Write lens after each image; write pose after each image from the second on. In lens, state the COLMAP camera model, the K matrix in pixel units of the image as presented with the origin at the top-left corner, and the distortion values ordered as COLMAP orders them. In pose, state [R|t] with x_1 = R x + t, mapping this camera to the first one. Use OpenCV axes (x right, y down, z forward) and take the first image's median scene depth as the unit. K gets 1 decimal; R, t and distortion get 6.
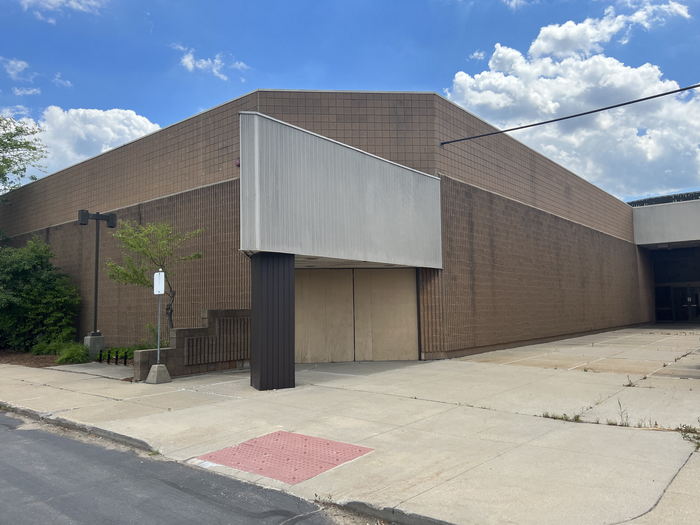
lens RADIAL K [[521.4, 0, 344.6], [0, 521.4, 273.9], [0, 0, 1]] dist [0.004779, -0.030659]
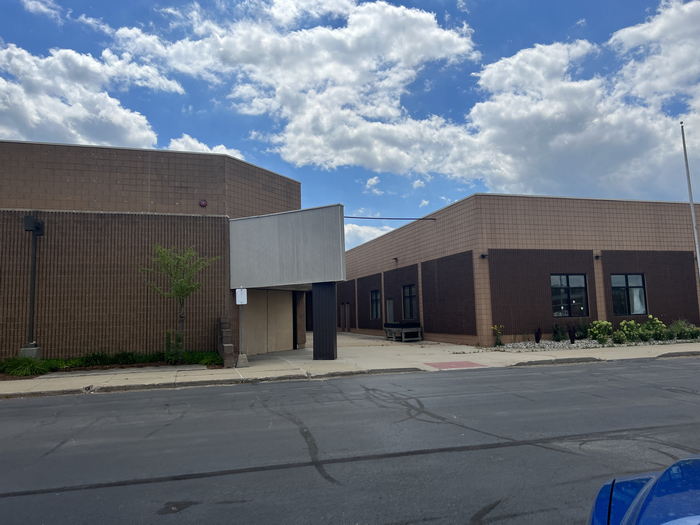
lens RADIAL K [[521.4, 0, 344.6], [0, 521.4, 273.9], [0, 0, 1]] dist [0.004779, -0.030659]
pose [[0.548822, 0.064534, 0.833444, -1.011379], [-0.027564, 0.997871, -0.059115, 0.024502], [-0.835485, 0.009470, 0.549432, 0.002439]]
